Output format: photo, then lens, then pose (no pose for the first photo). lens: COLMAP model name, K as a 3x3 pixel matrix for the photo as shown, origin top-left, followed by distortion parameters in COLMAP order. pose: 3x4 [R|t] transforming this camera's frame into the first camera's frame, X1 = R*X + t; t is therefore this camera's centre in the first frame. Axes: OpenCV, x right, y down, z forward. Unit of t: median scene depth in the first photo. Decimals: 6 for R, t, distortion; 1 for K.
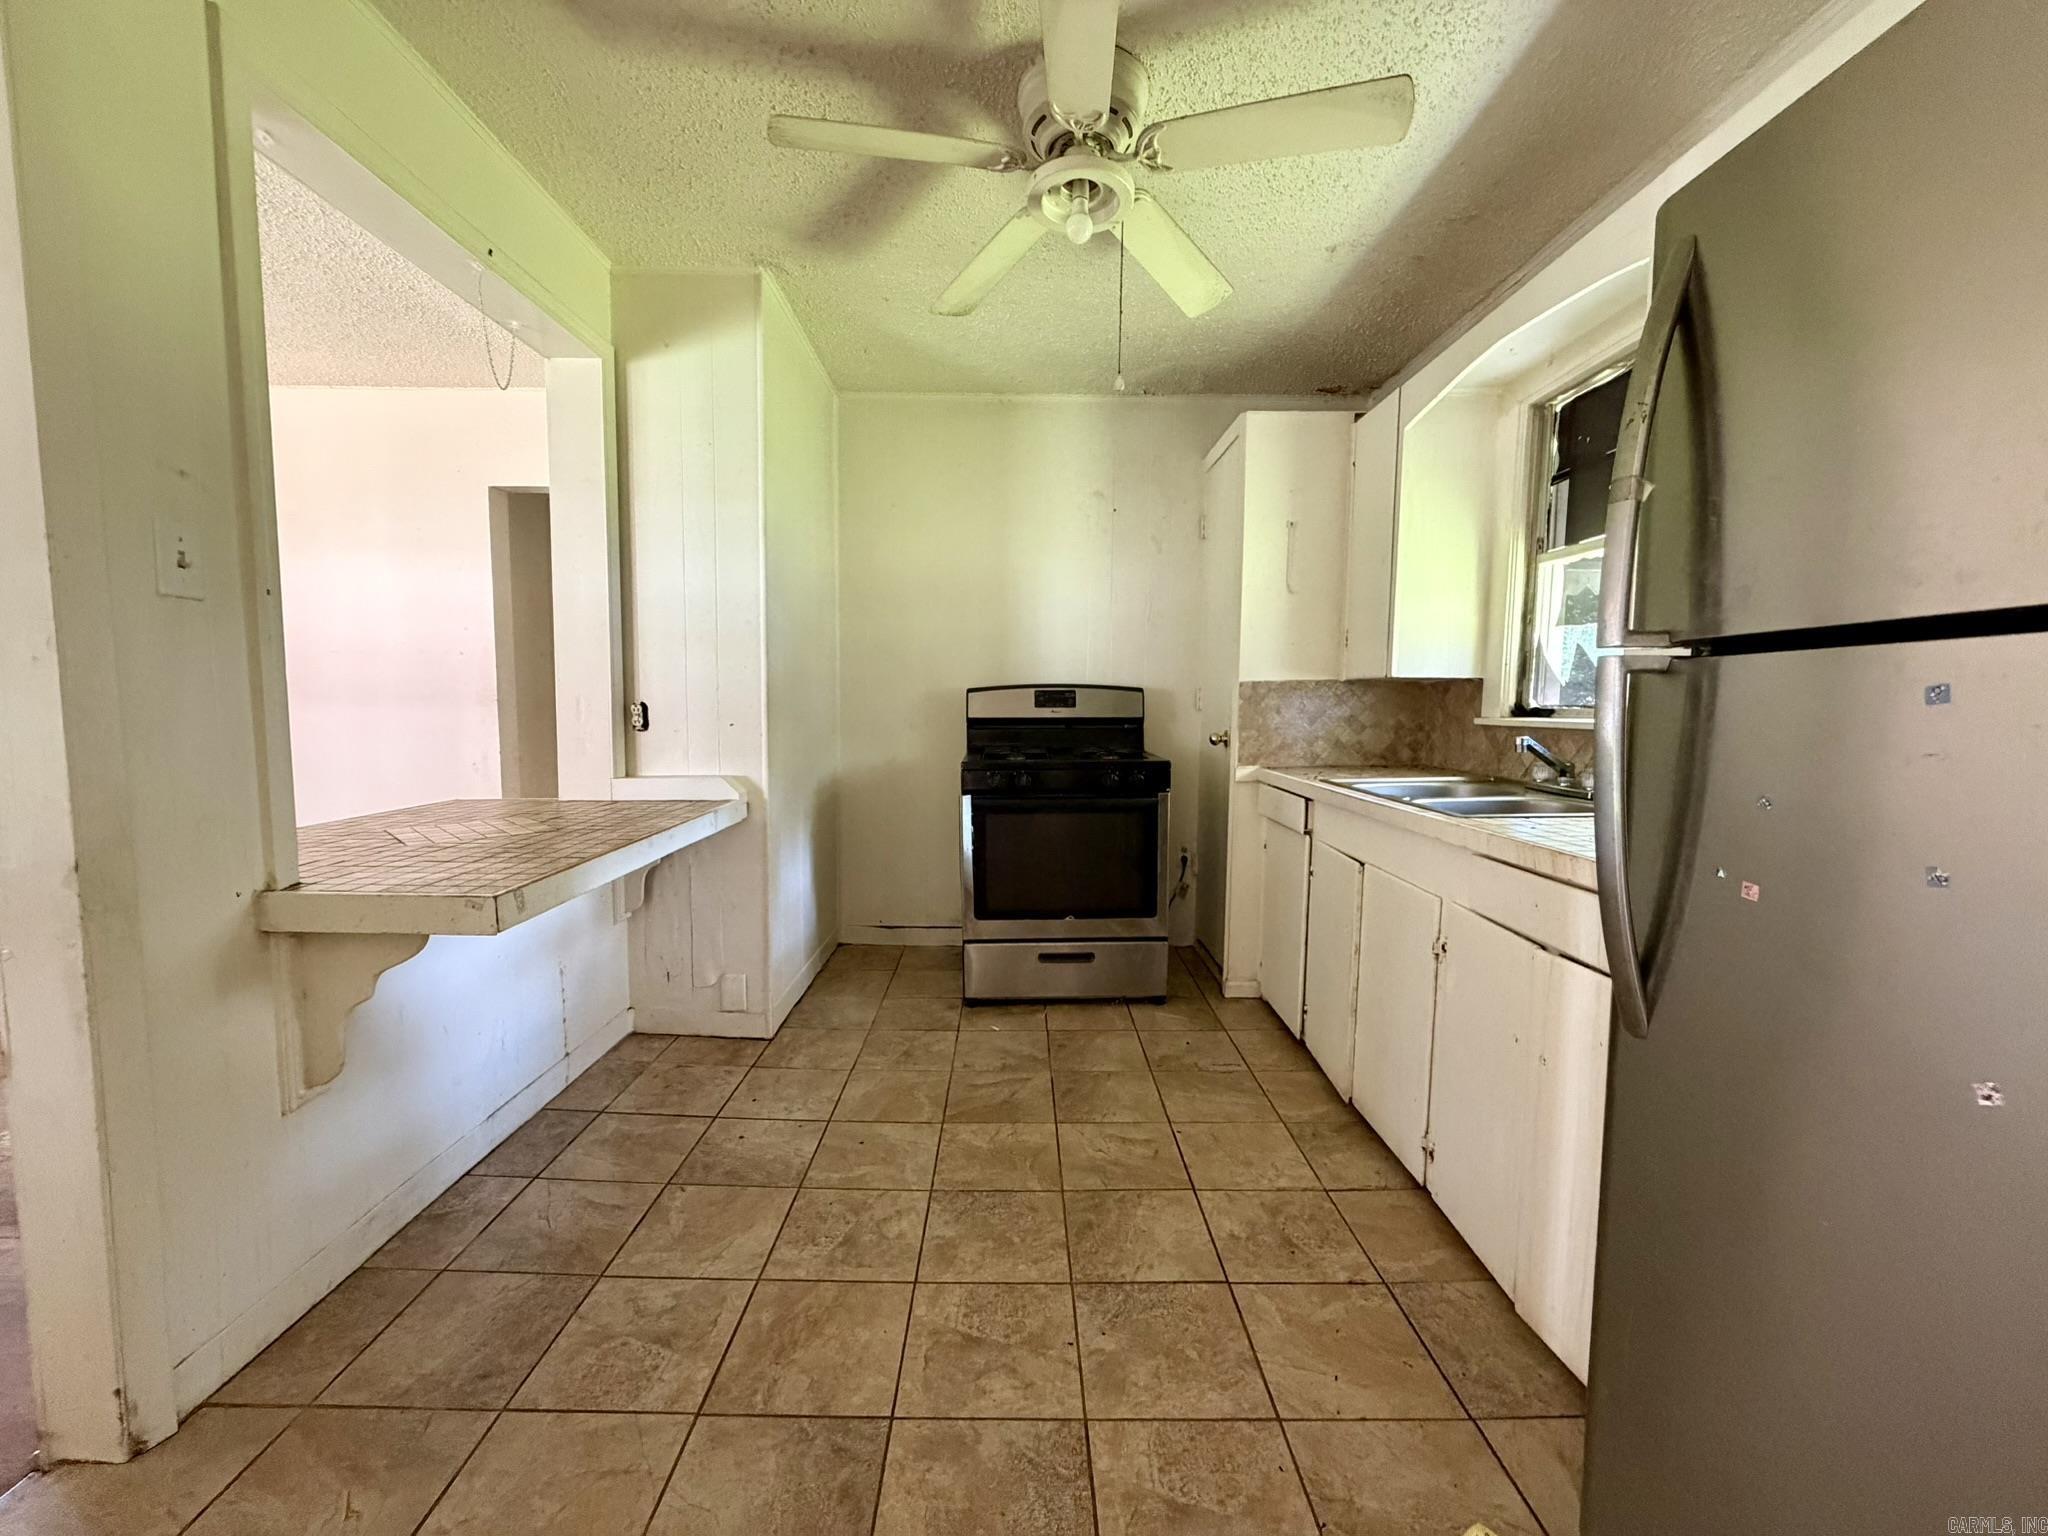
lens RADIAL K [[813.8, 0, 1017.3], [0, 813.8, 767.5], [0, 0, 1]] dist [0.001911, 0.000552]
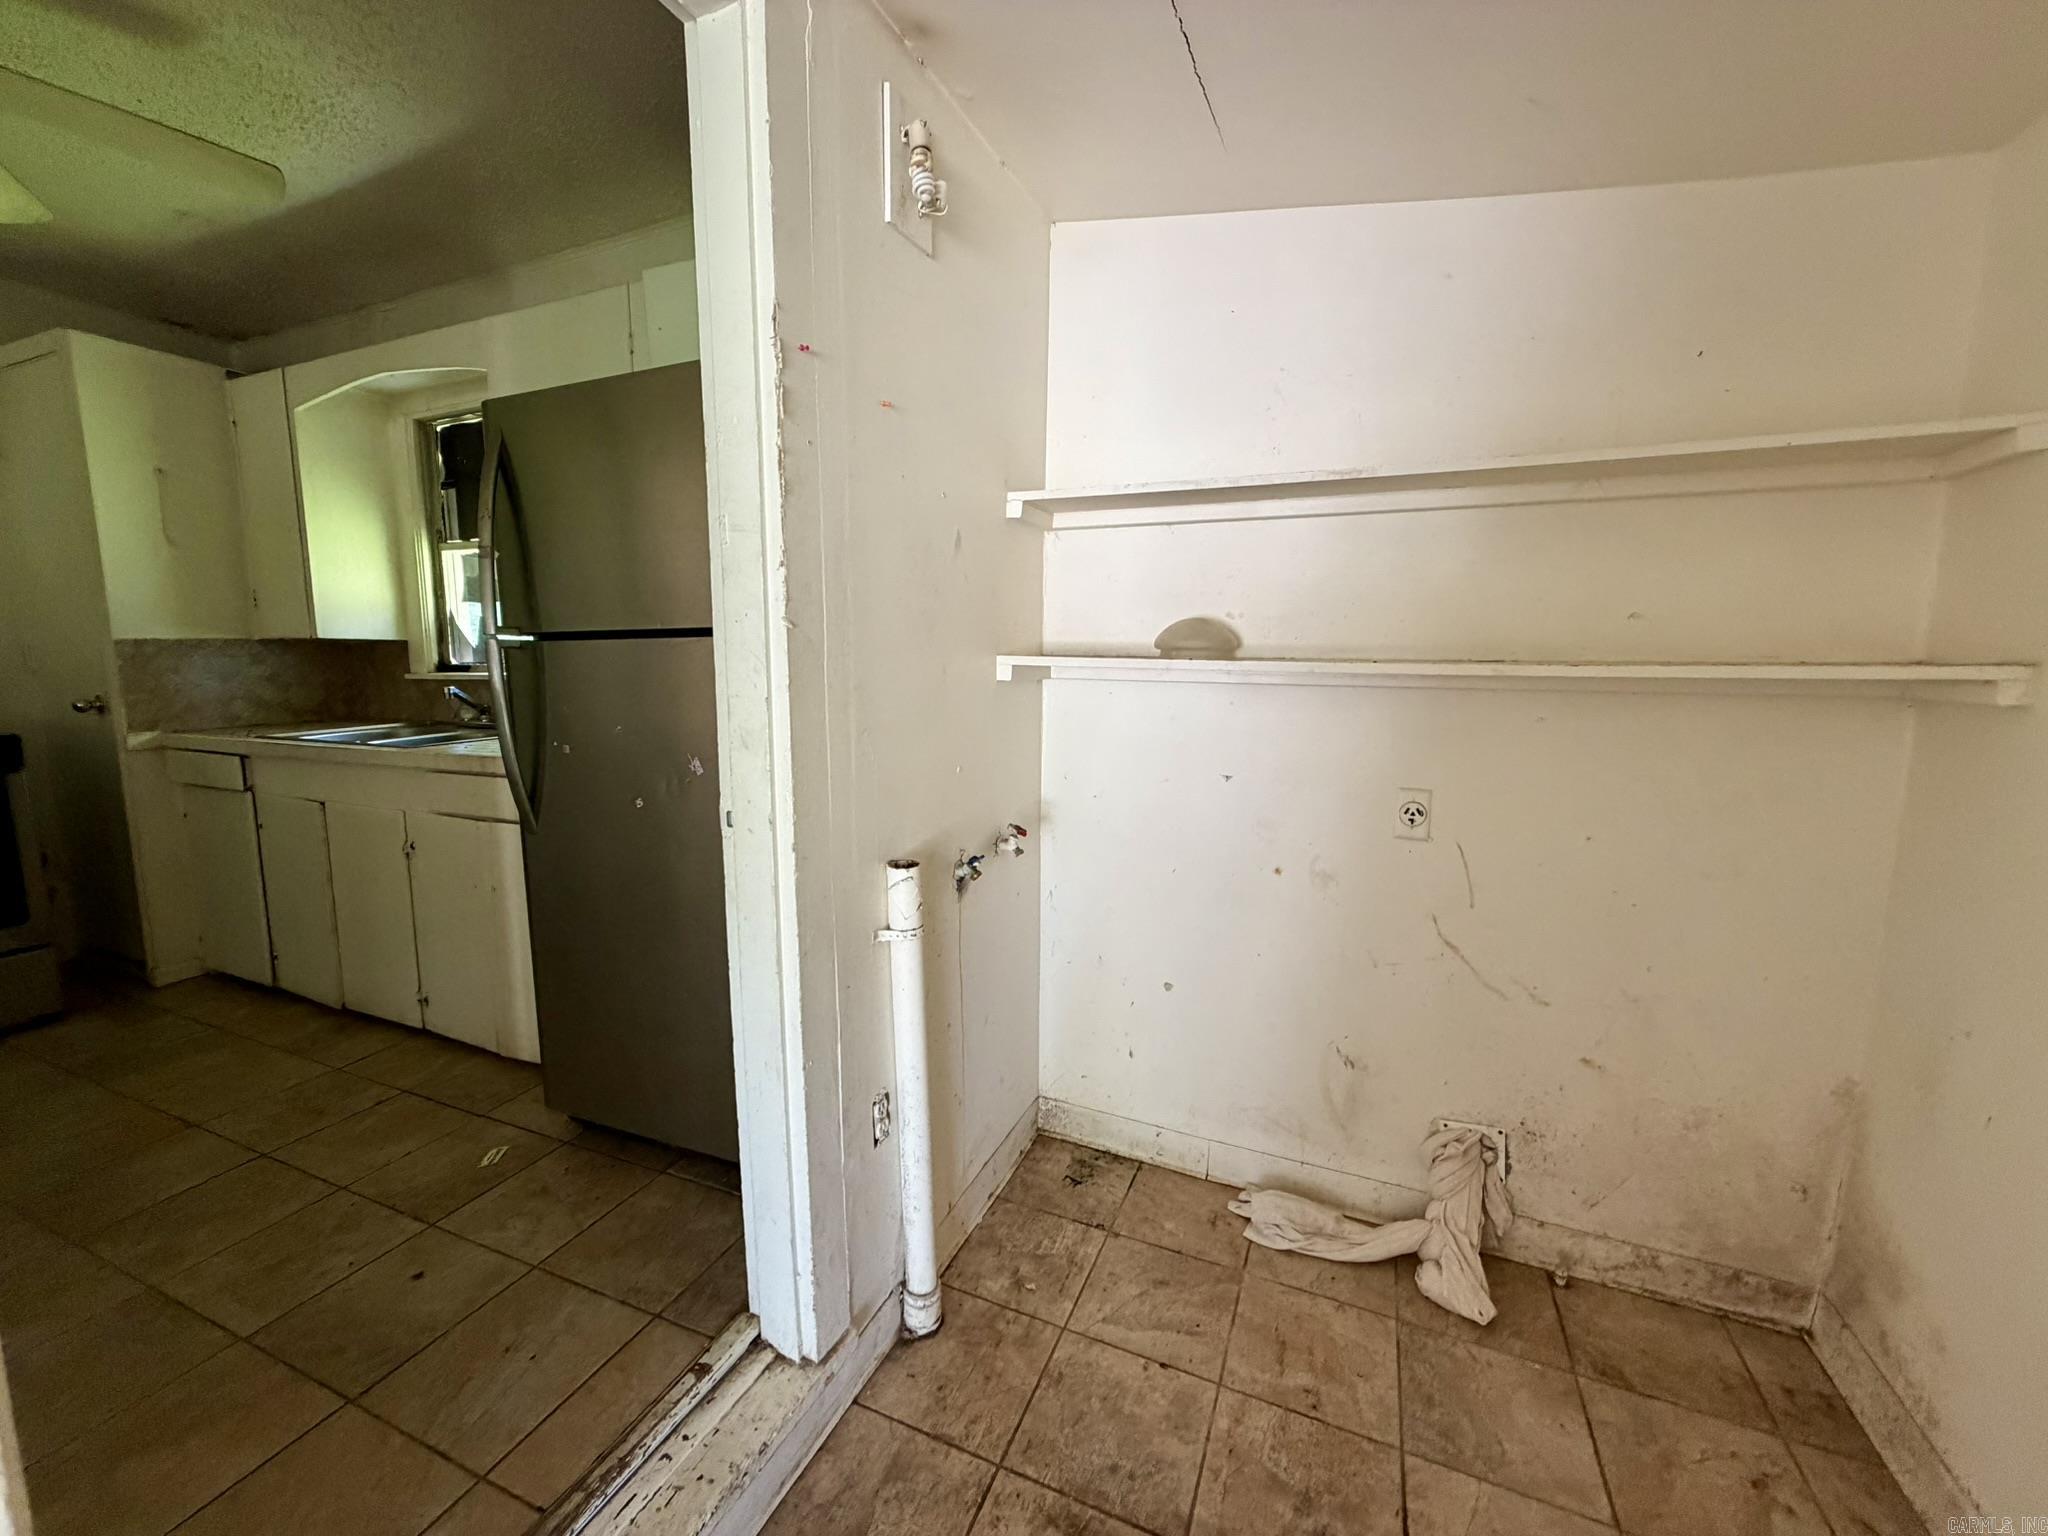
lens RADIAL K [[813.8, 0, 1017.3], [0, 813.8, 767.5], [0, 0, 1]] dist [0.001911, 0.000552]
pose [[0.396990, -0.129343, 0.908664, -0.203604], [0.077482, 0.991209, 0.107241, 0.018367], [-0.914547, 0.027832, 0.403522, -0.328262]]
